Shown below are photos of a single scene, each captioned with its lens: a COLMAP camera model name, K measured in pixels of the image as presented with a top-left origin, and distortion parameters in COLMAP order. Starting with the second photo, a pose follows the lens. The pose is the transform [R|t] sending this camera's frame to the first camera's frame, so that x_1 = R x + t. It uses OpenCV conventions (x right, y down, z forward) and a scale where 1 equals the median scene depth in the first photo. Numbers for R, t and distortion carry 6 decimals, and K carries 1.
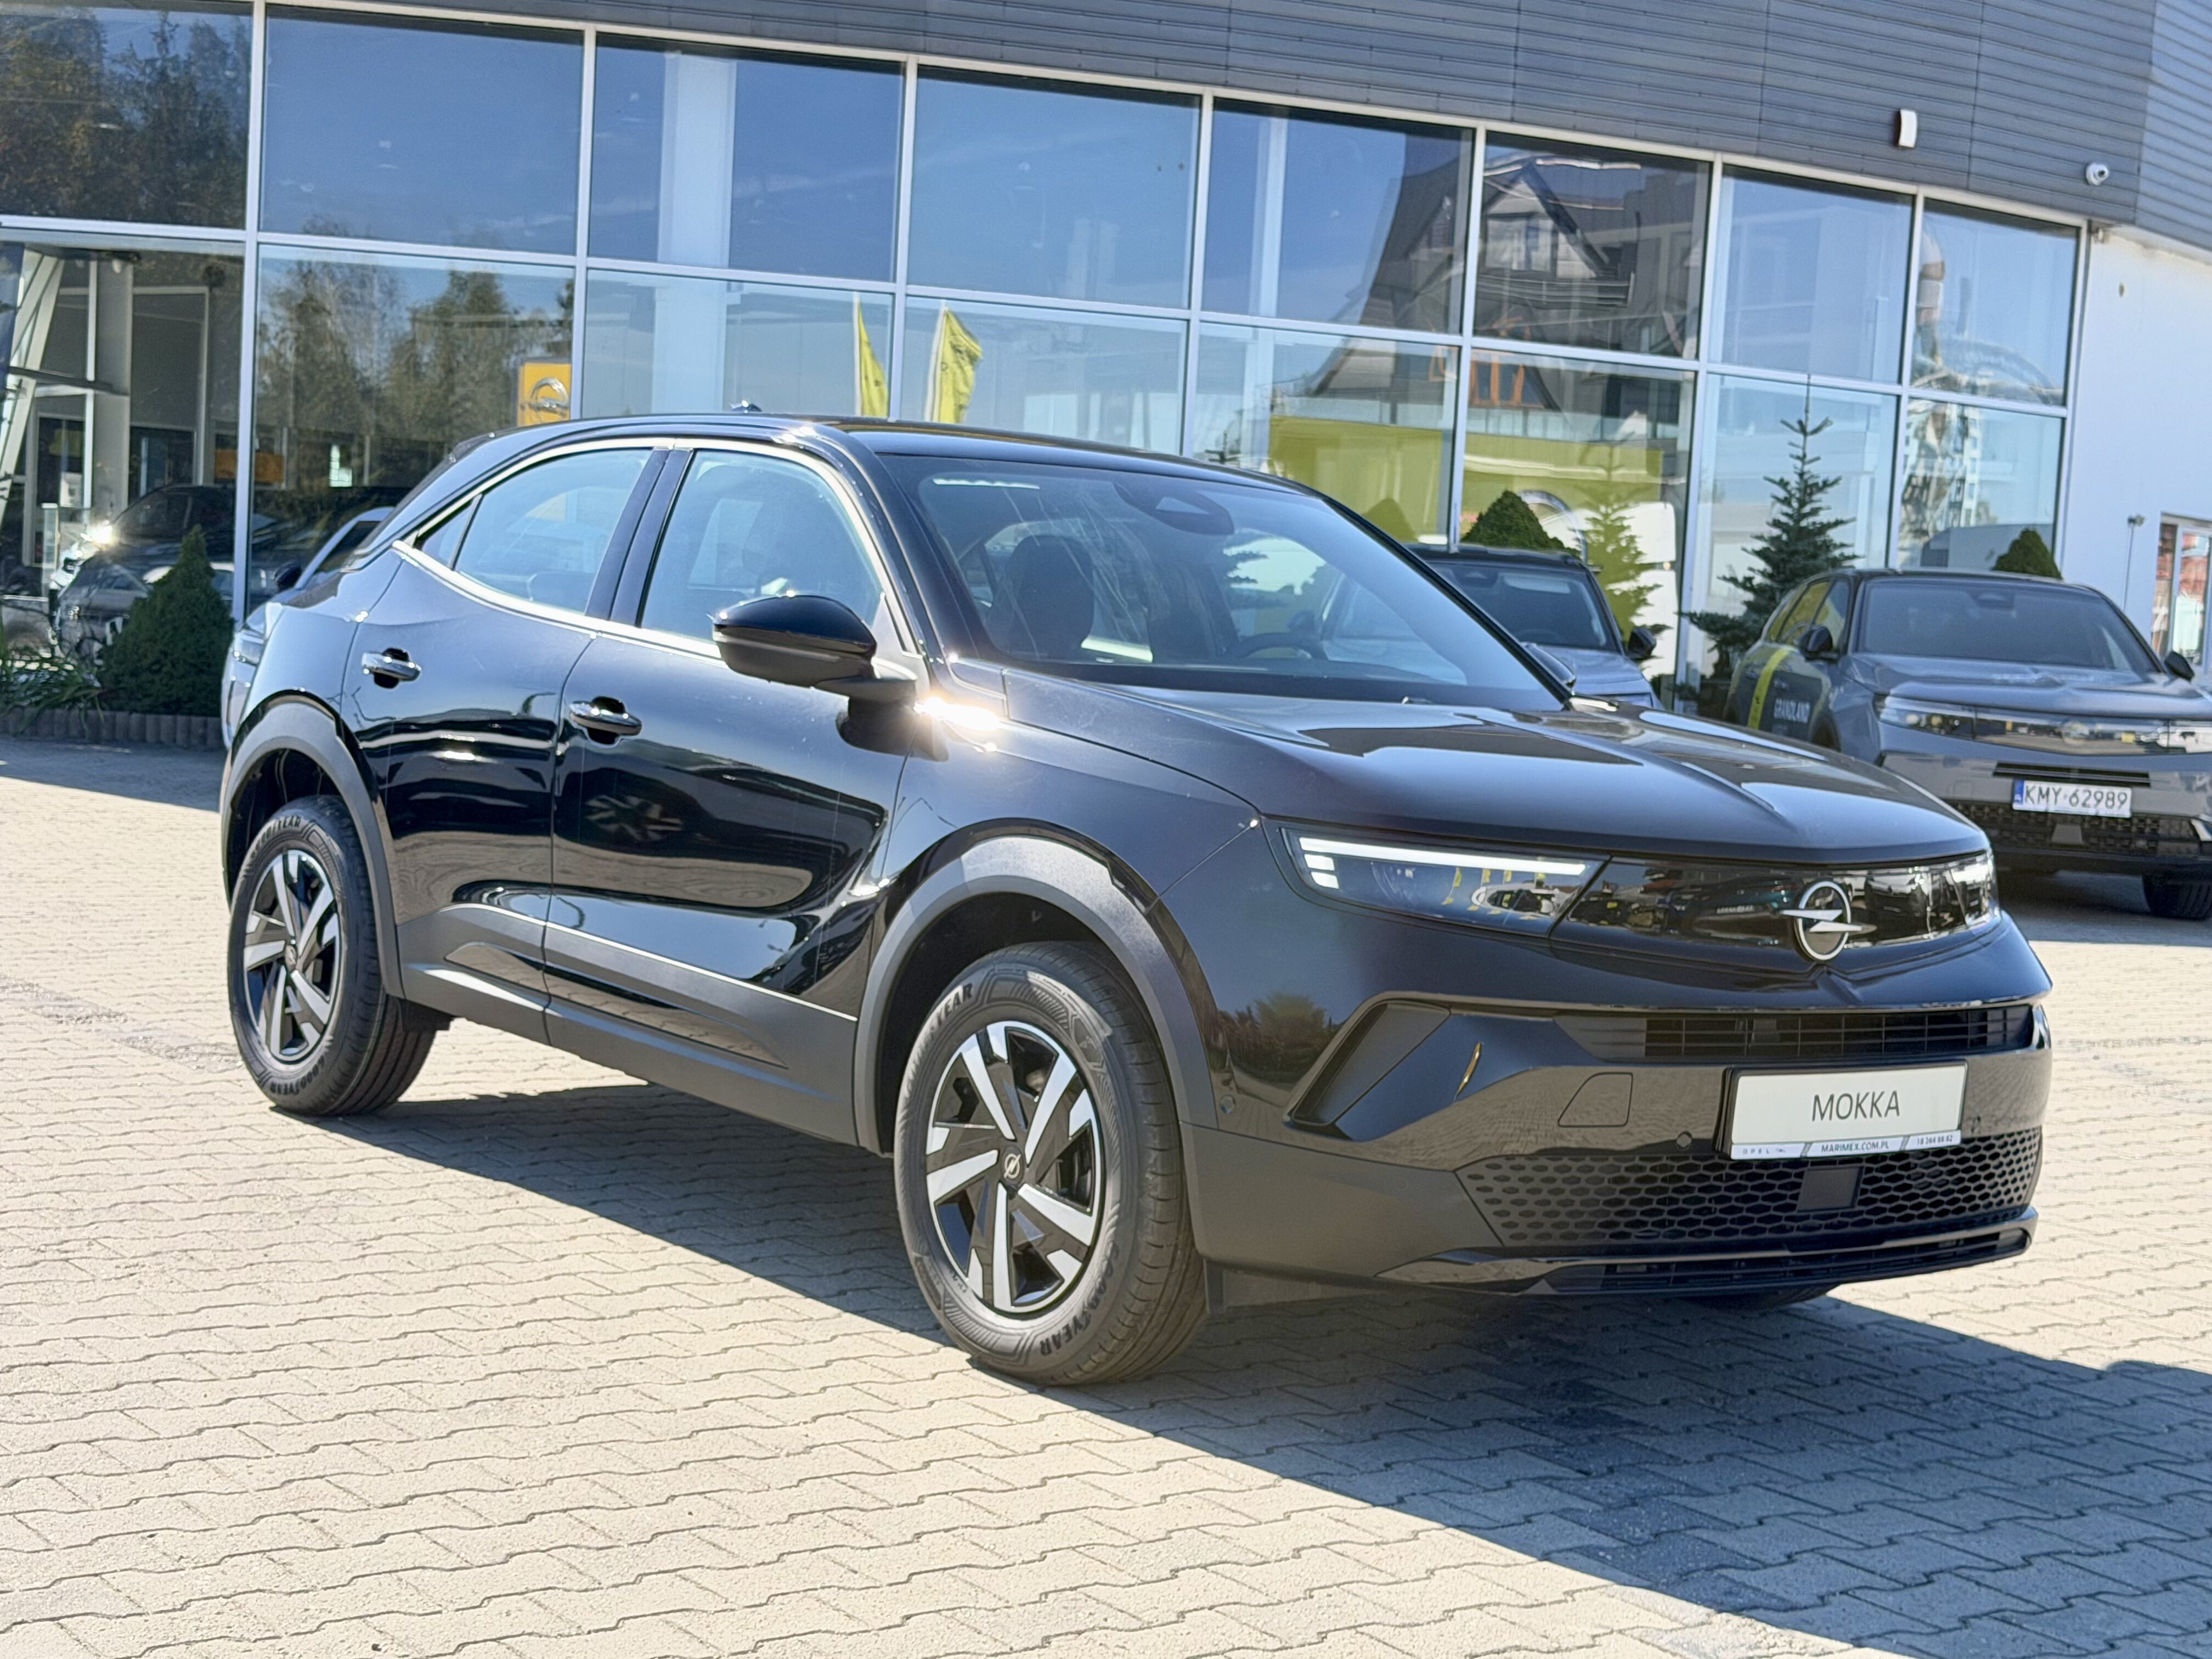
lens RADIAL K [[3288.1, 0, 1073.6], [0, 3288.1, 796.0], [0, 0, 1]] dist [0.106227, 0.000000]
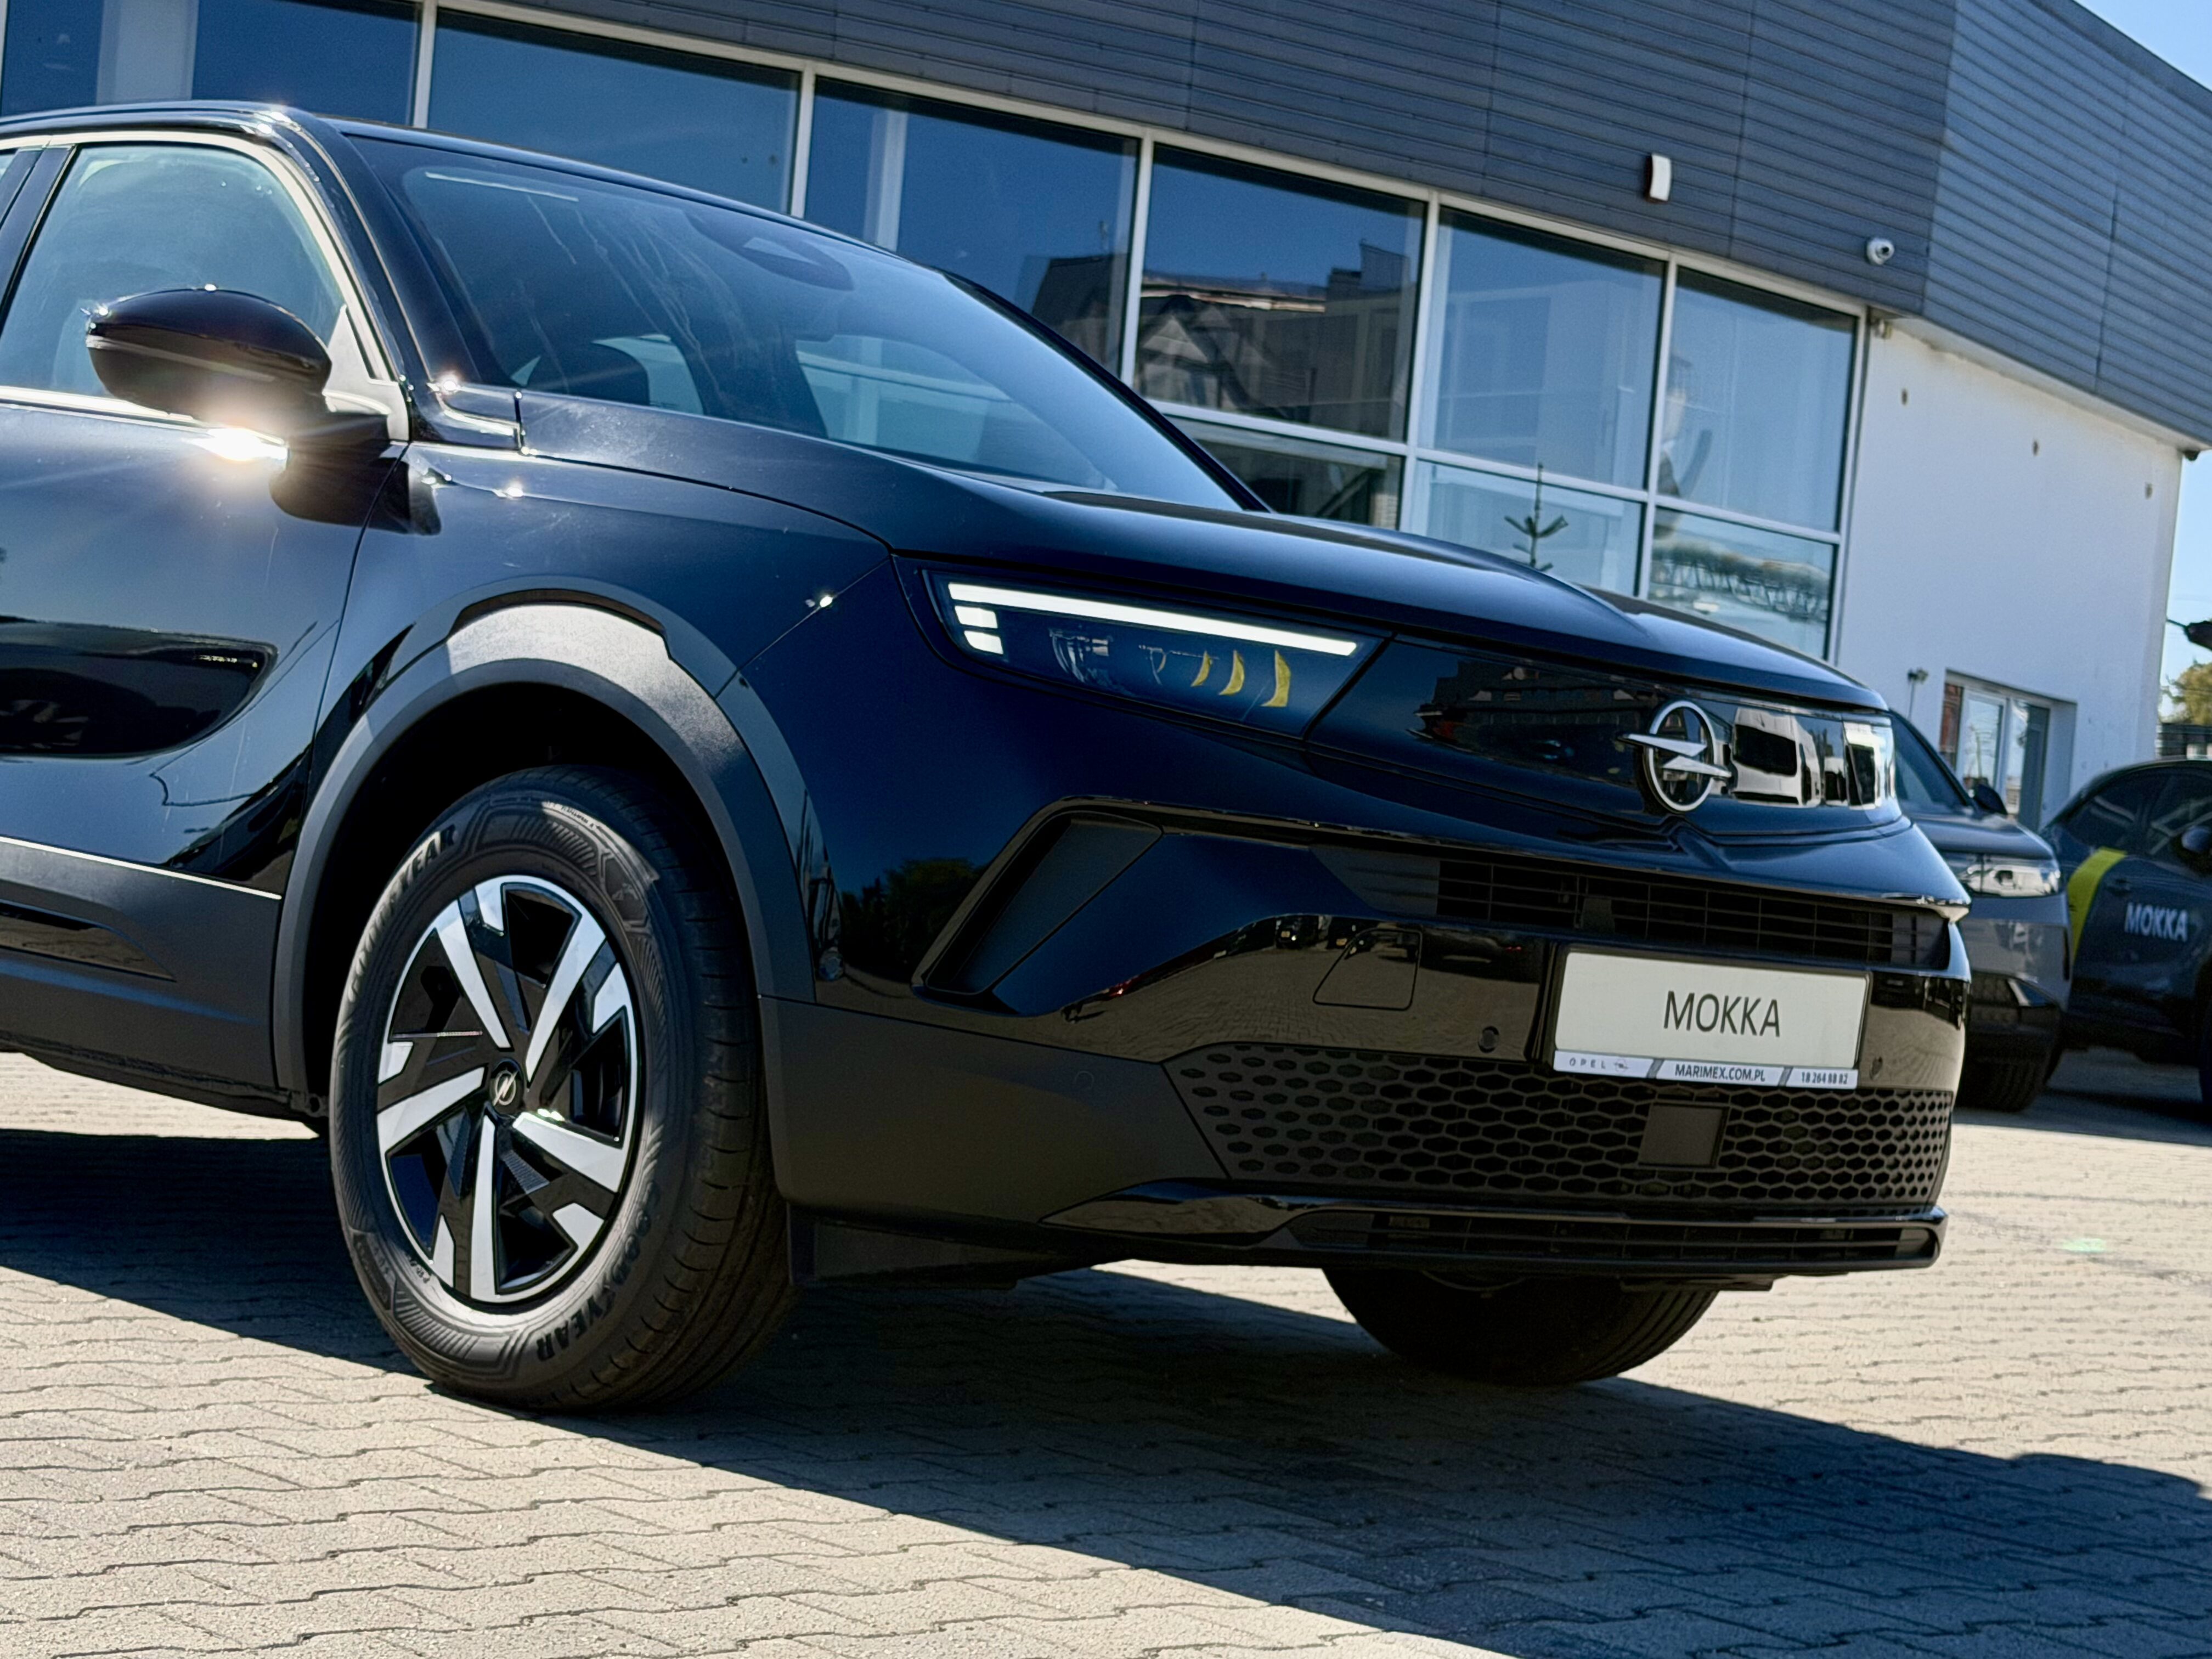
lens RADIAL K [[4051.9, 0, 1092.2], [0, 4051.9, 838.1], [0, 0, 1]] dist [0.129402, 0.000000]
pose [[0.992628, 0.033204, 0.116565, 0.001959], [-0.027062, 0.998180, -0.053886, 0.101568], [-0.118142, 0.050334, 0.991720, 0.152640]]
